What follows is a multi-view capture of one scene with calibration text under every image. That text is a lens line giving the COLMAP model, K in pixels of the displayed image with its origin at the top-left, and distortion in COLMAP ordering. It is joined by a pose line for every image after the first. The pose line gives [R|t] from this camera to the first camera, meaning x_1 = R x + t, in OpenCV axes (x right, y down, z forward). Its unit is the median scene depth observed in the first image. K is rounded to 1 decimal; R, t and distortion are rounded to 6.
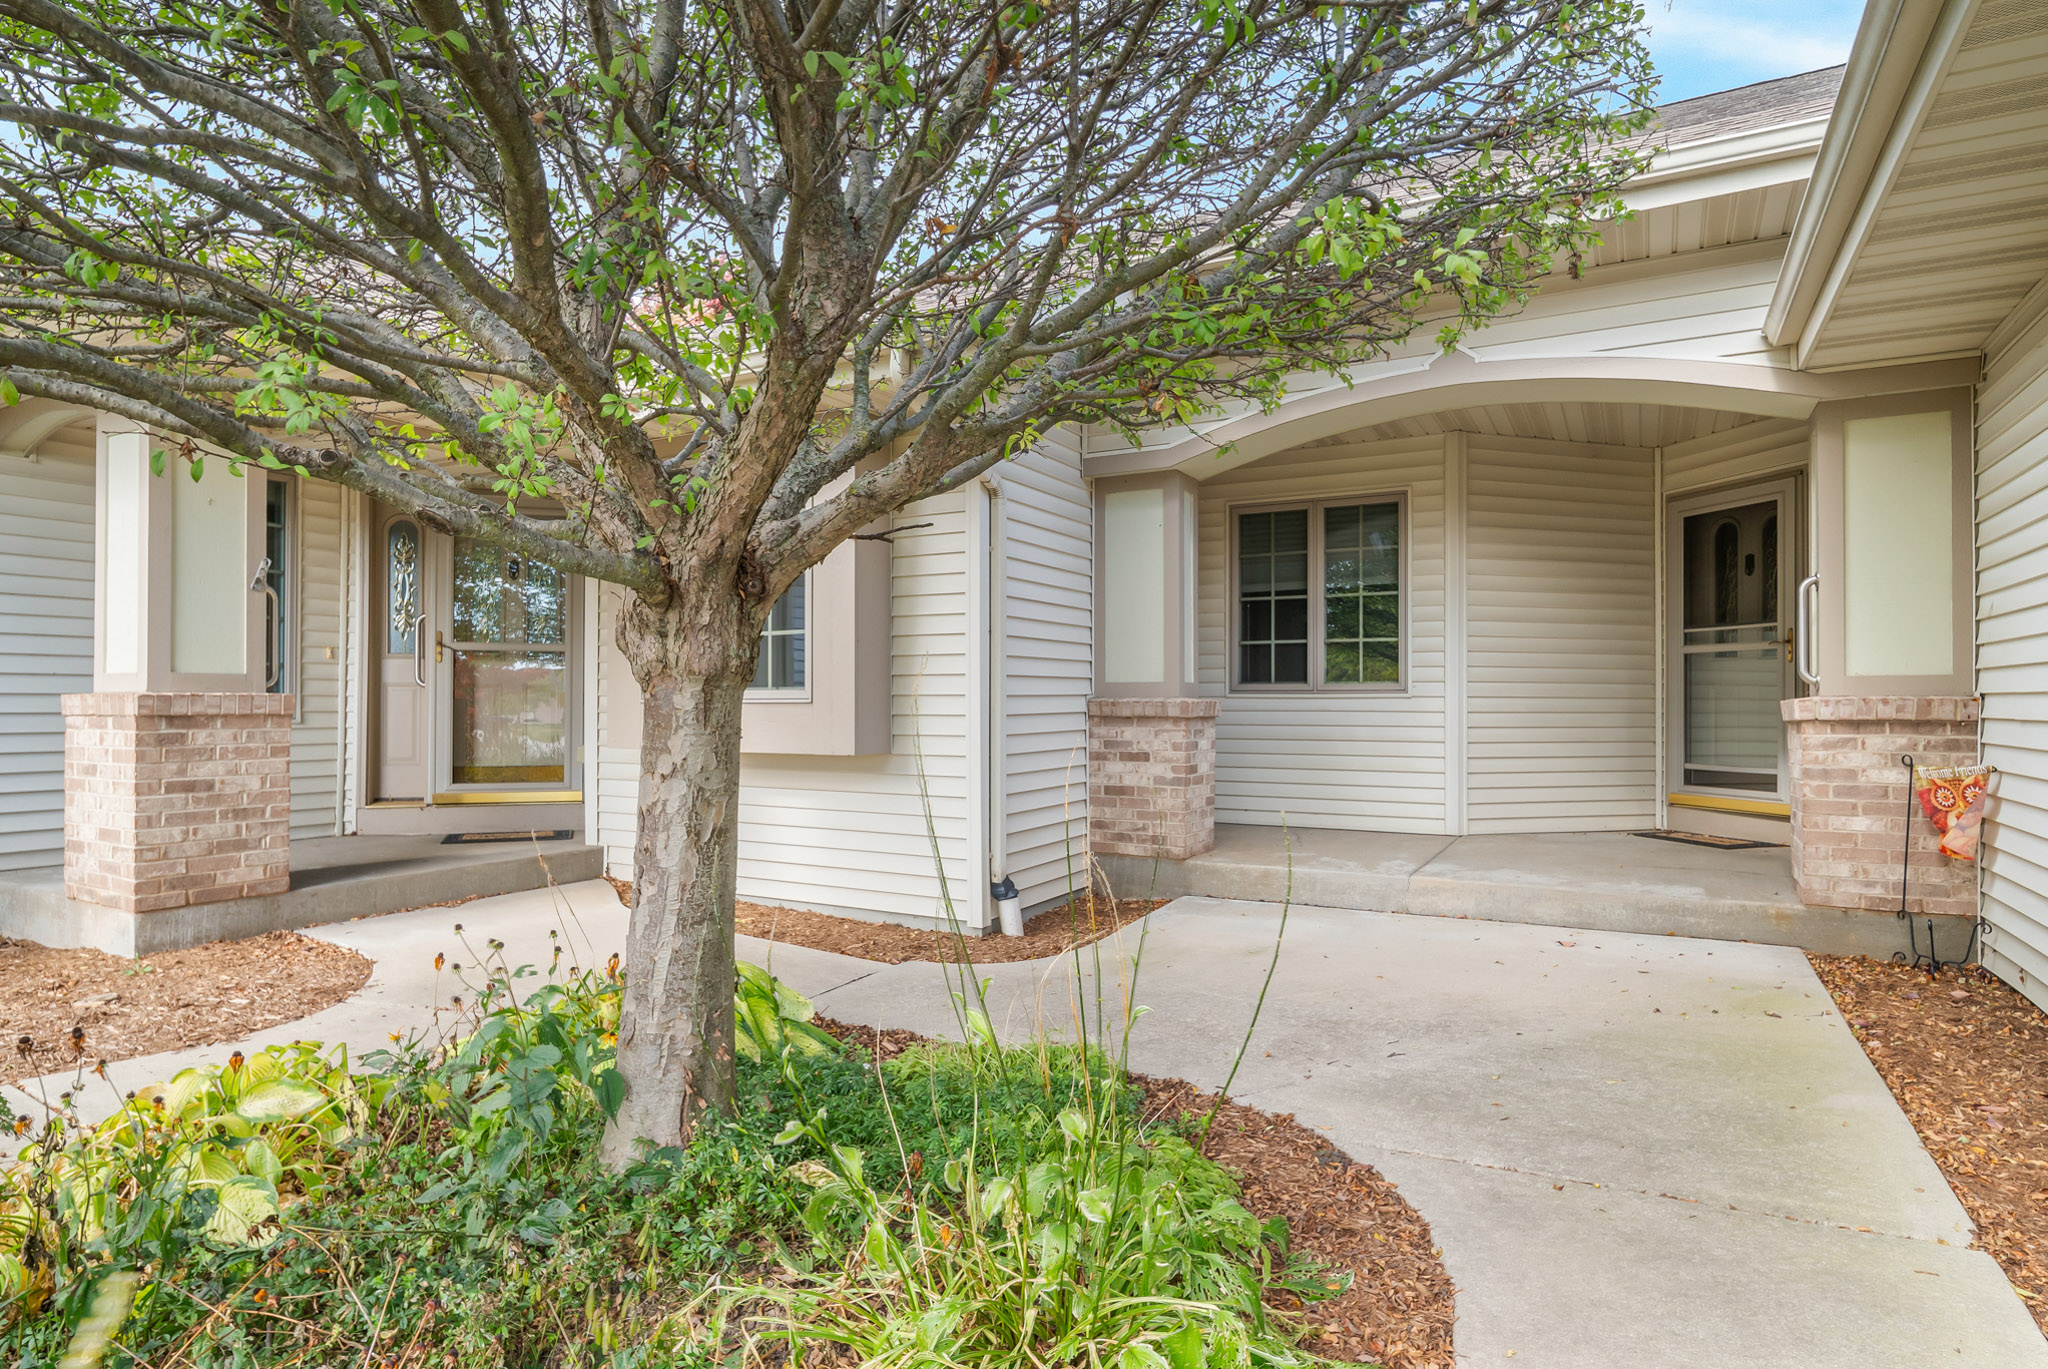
lens RADIAL K [[1148.9, 0, 1038.4], [0, 1148.9, 689.5], [0, 0, 1]] dist [-0.002546, -0.000243]
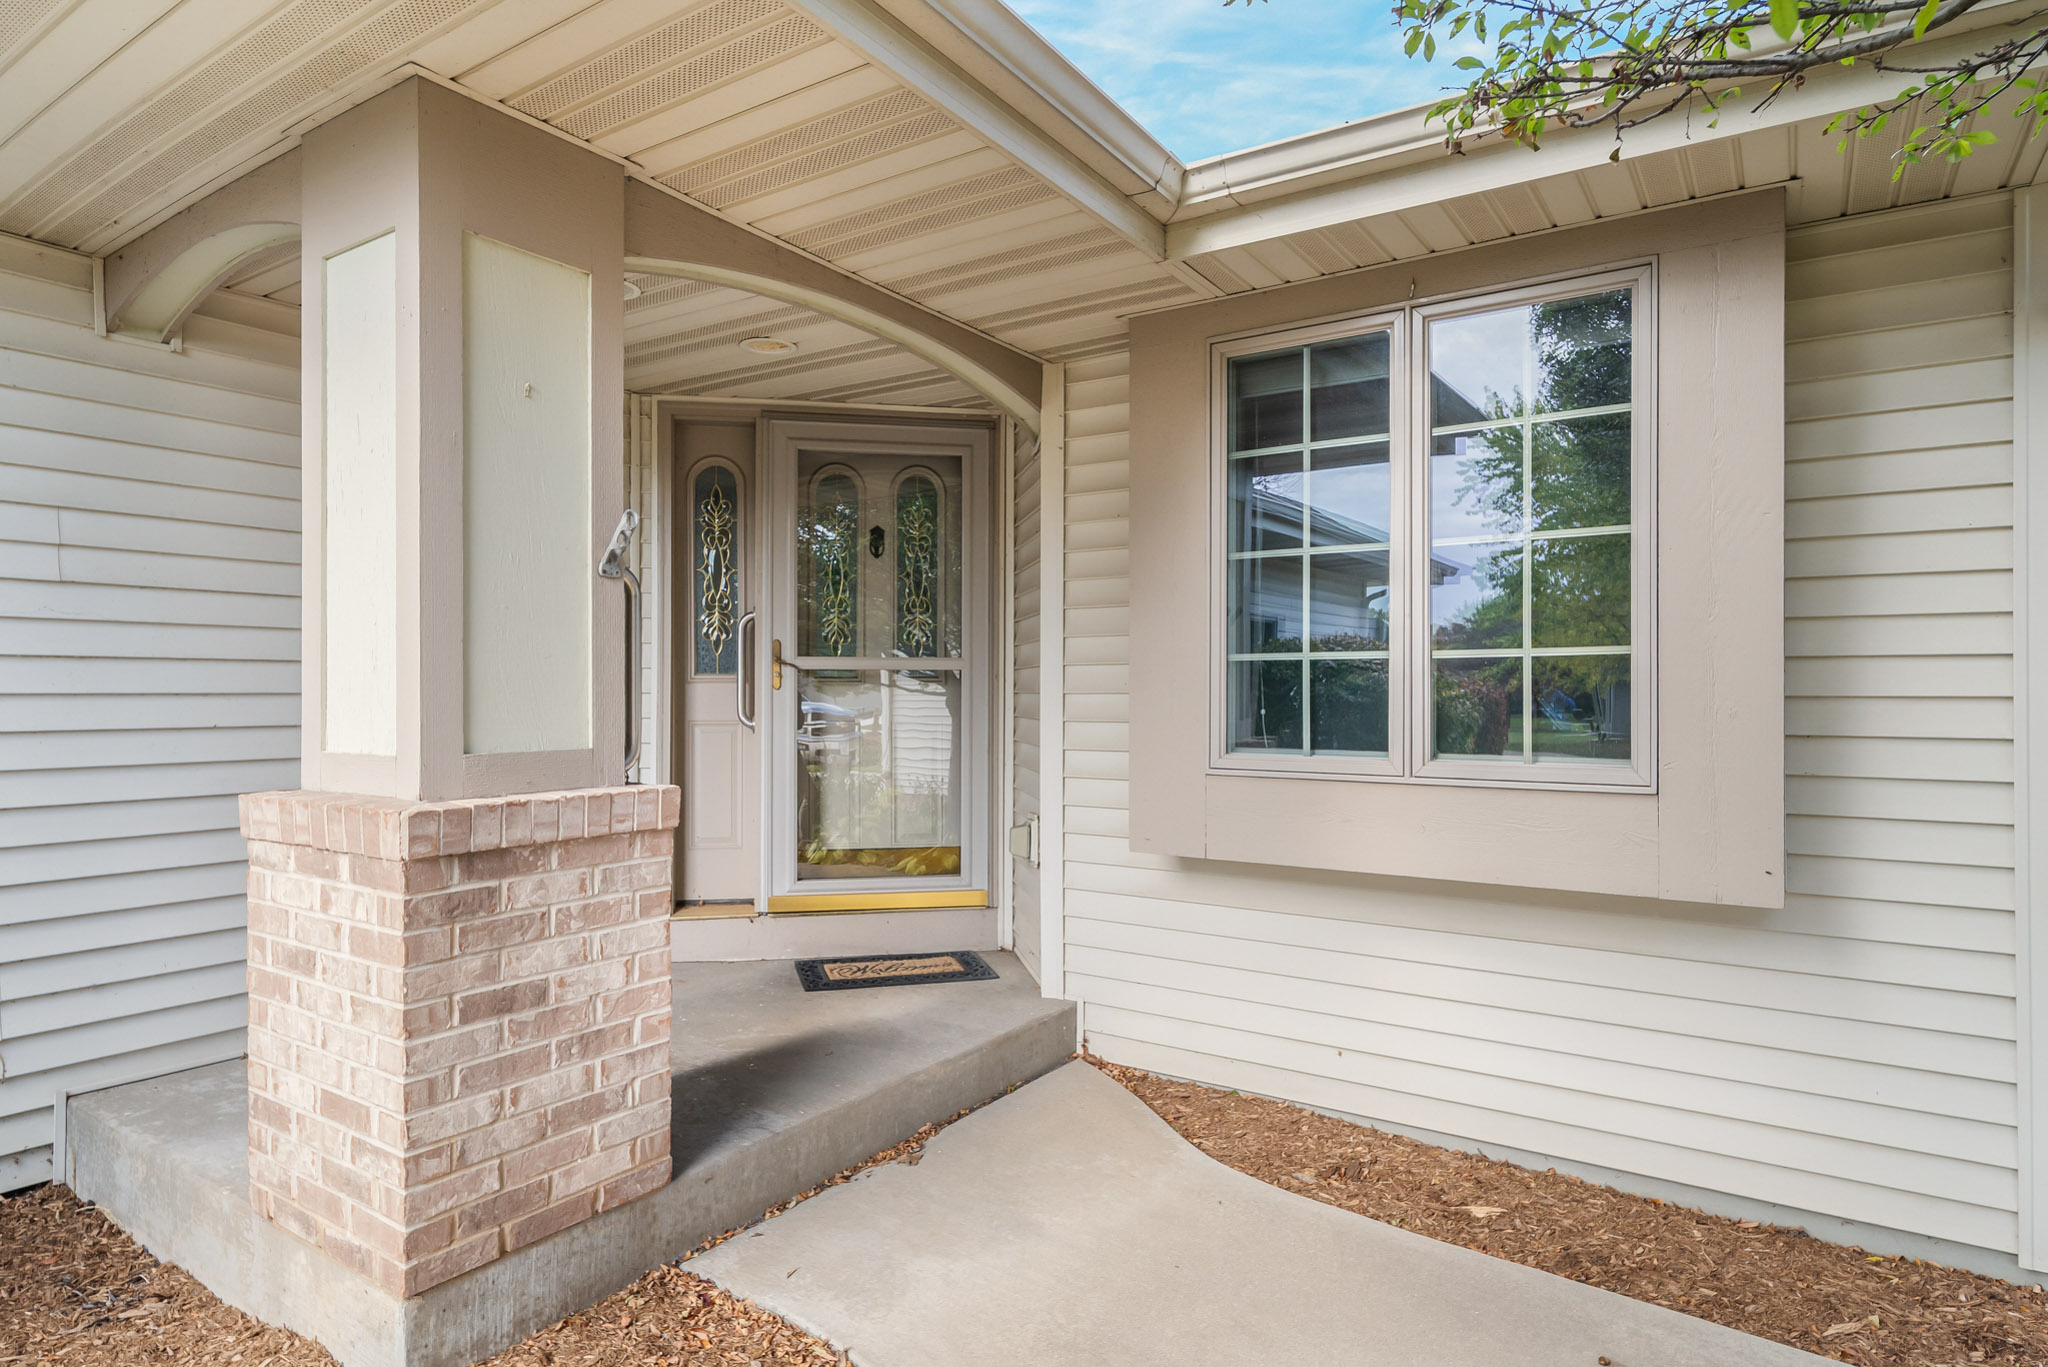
lens RADIAL K [[1148.9, 0, 1005.8], [0, 1148.9, 685.8], [0, 0, 1]] dist [-0.002546, -0.000243]
pose [[0.996095, -0.002005, -0.088266, -0.485987], [0.003100, 0.999920, 0.012259, -0.046597], [0.088234, -0.012485, 0.996022, 0.545536]]
